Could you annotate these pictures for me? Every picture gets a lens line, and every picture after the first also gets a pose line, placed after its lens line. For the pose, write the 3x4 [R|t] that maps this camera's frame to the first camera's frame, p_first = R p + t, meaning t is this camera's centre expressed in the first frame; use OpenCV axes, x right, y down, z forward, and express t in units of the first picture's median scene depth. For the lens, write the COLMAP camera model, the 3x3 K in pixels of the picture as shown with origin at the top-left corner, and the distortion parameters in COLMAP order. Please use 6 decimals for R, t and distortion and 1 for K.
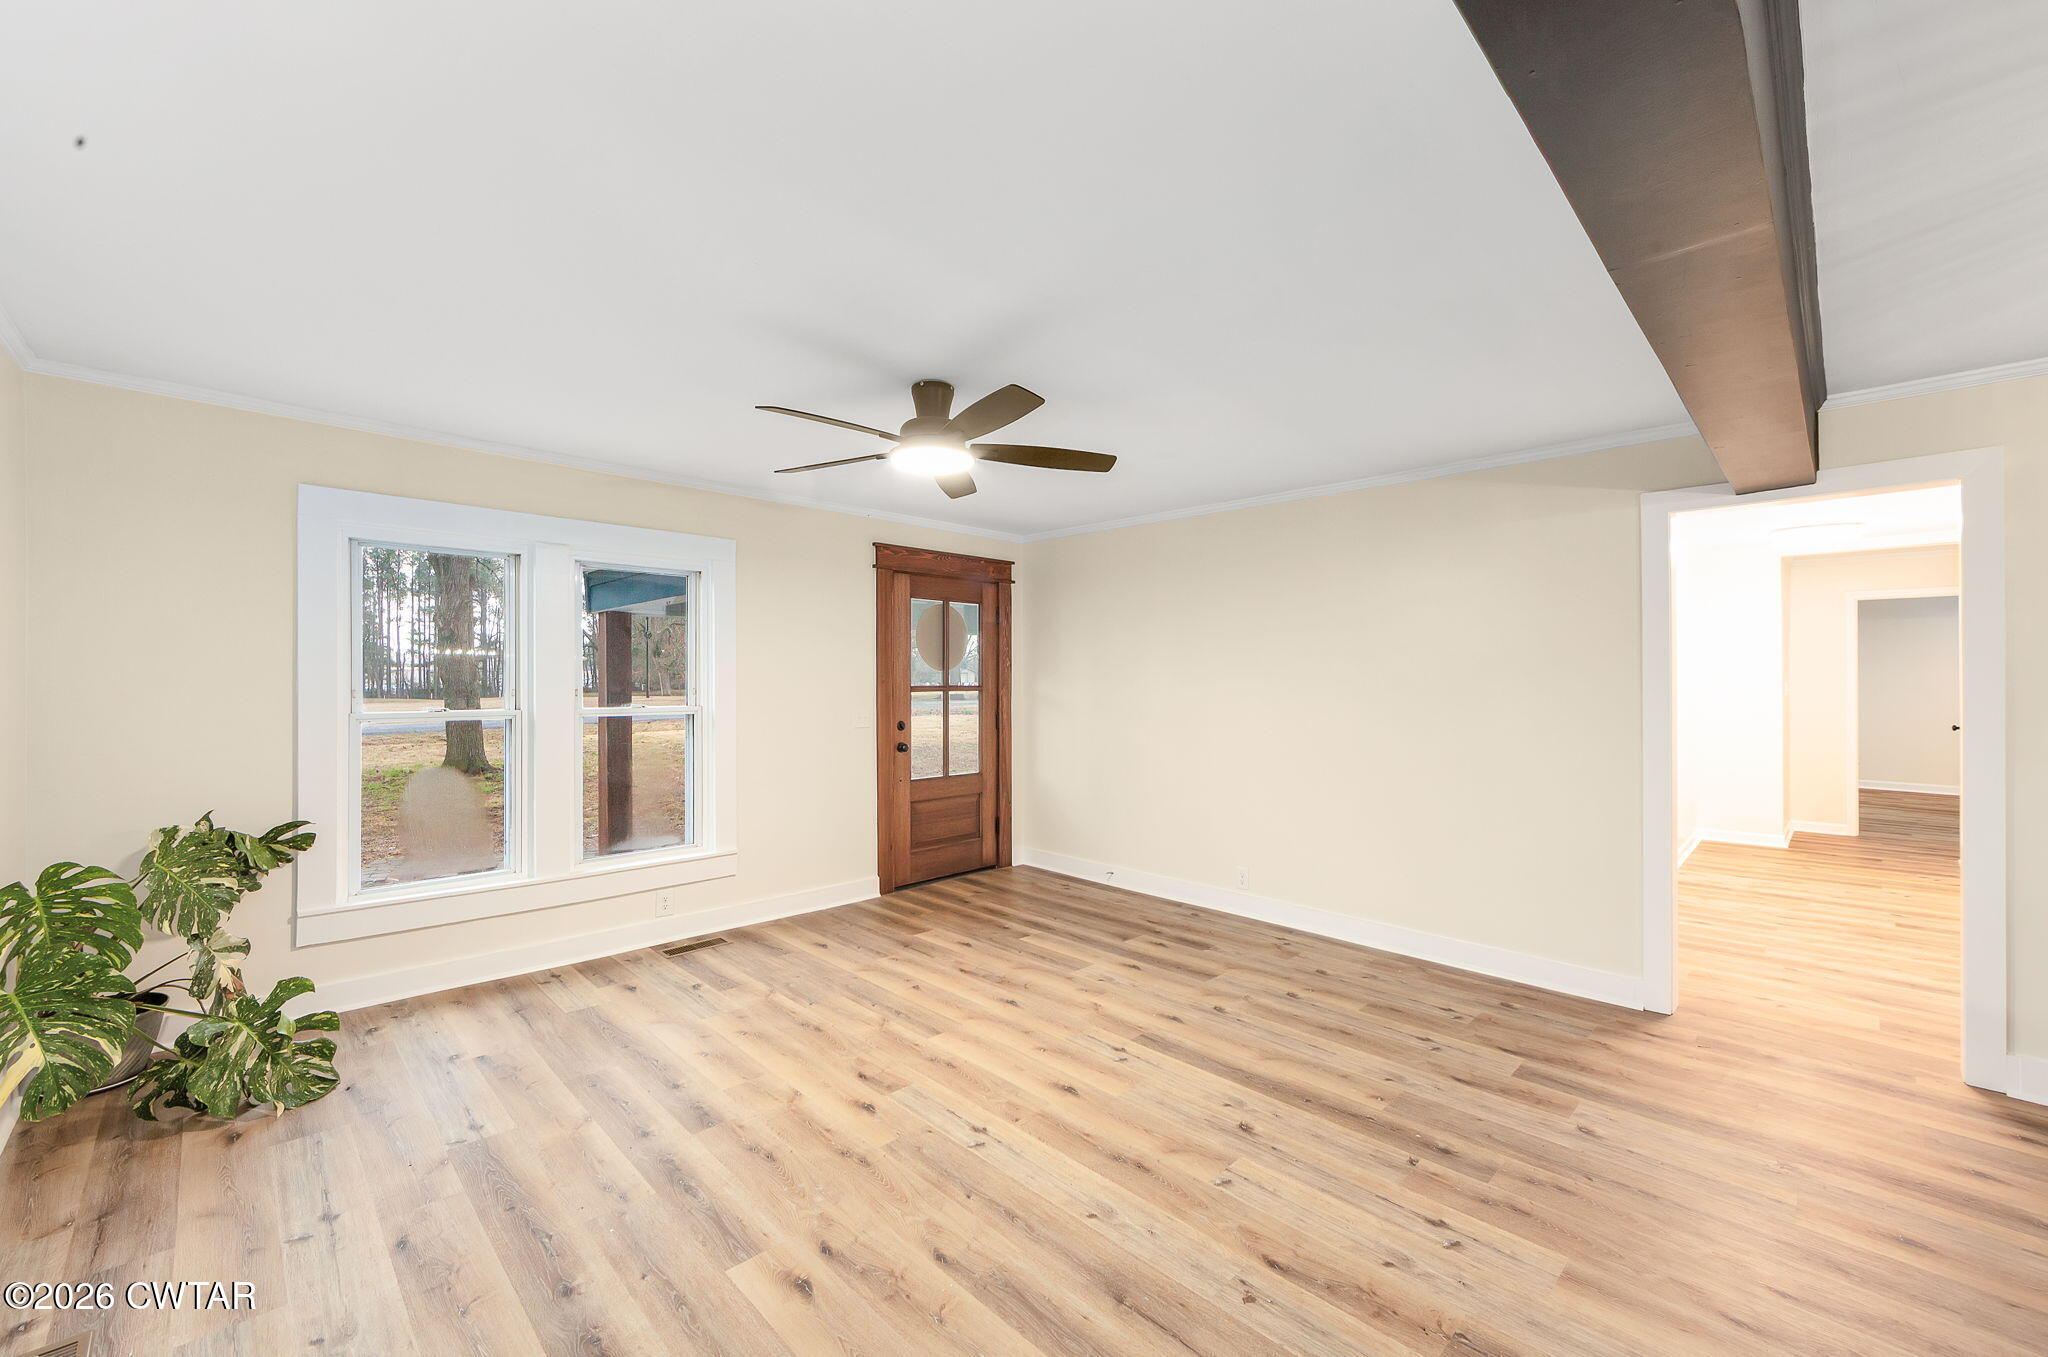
lens RADIAL K [[821.7, 0, 1008.1], [0, 821.7, 670.8], [0, 0, 1]] dist [-0.000264, -0.000074]
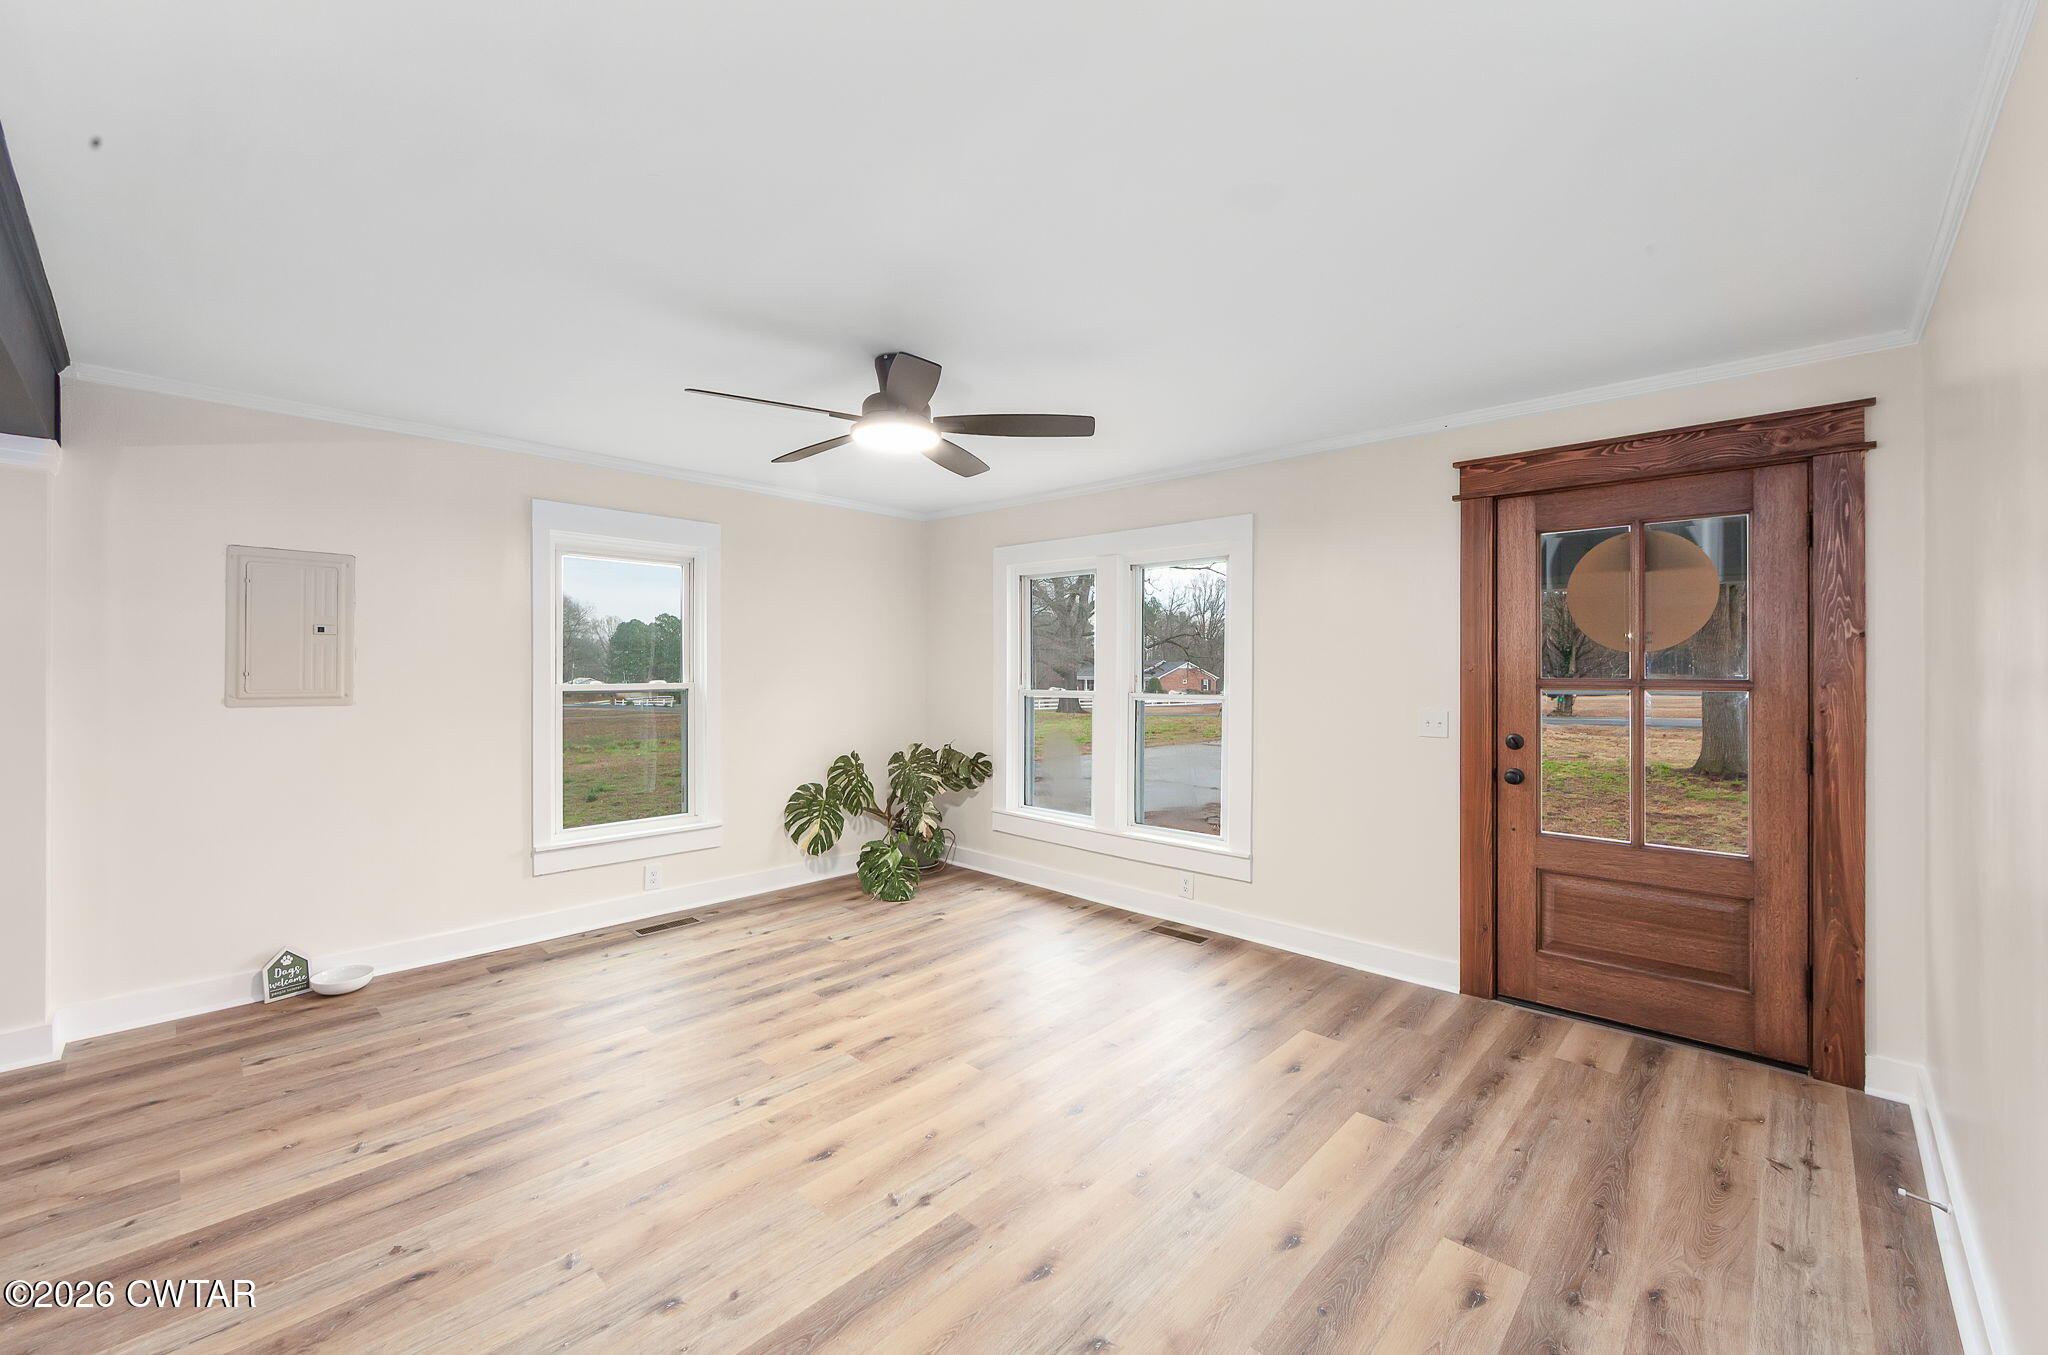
lens RADIAL K [[807.1, 0, 1023.7], [0, 807.1, 676.5], [0, 0, 1]] dist [-0.003702, 0.000297]
pose [[0.052473, 0.010211, -0.998570, 0.694980], [0.009642, 0.999896, 0.010732, 0.009669], [0.998576, -0.010191, 0.052369, 0.896388]]
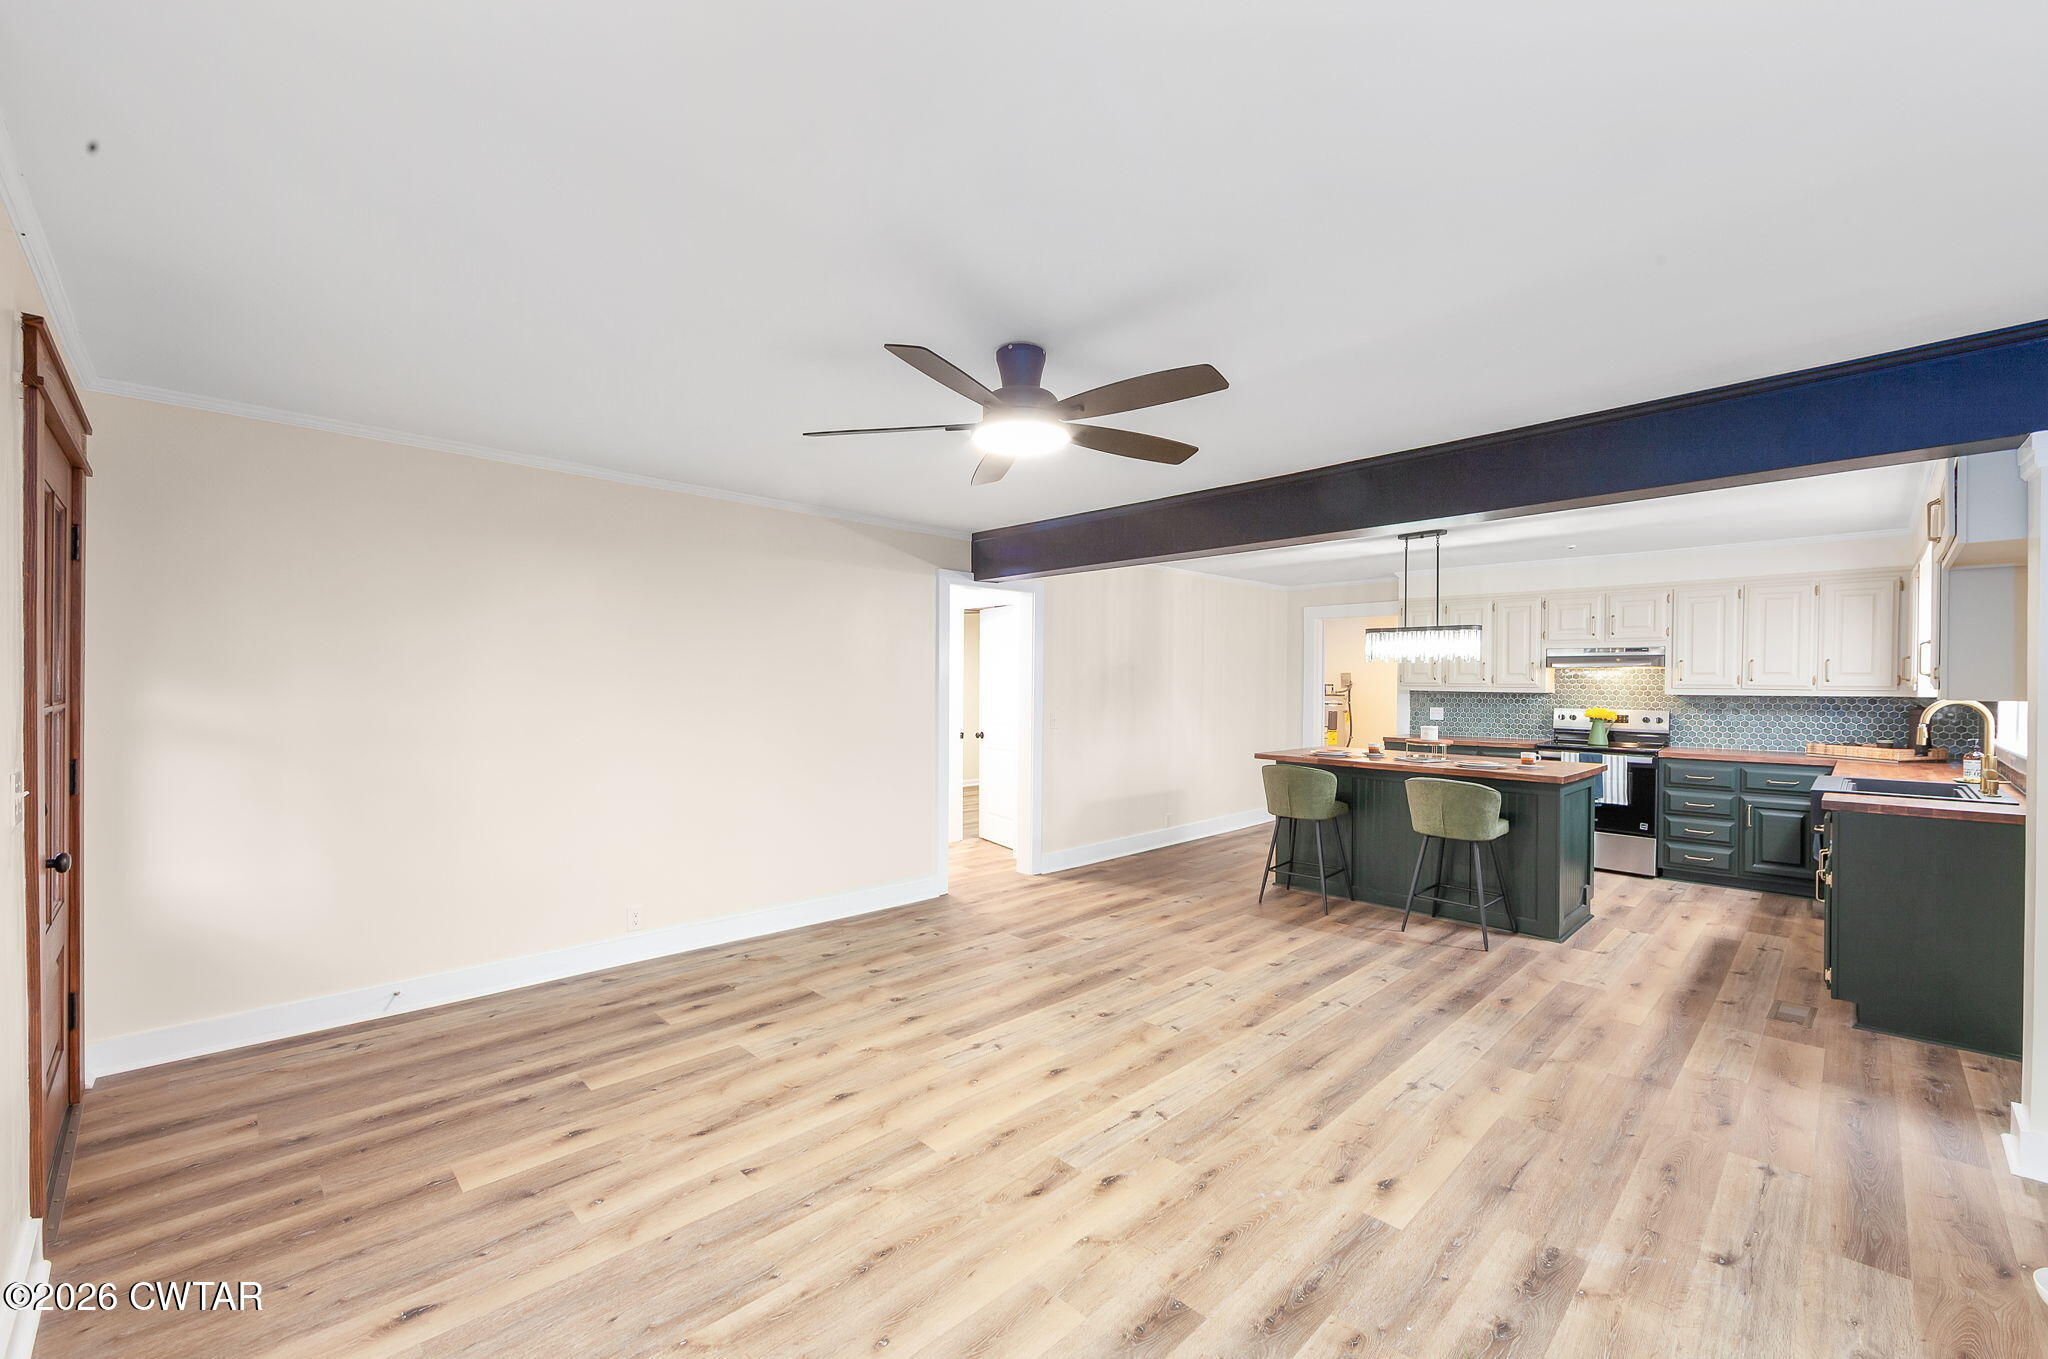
lens RADIAL K [[821.7, 0, 1017.0], [0, 821.7, 681.2], [0, 0, 1]] dist [-0.000264, -0.000074]
pose [[-0.005422, 0.002987, 0.999981, -0.777540], [-0.019848, 0.999798, -0.003094, -0.001233], [-0.999788, -0.019865, -0.005362, 0.820663]]
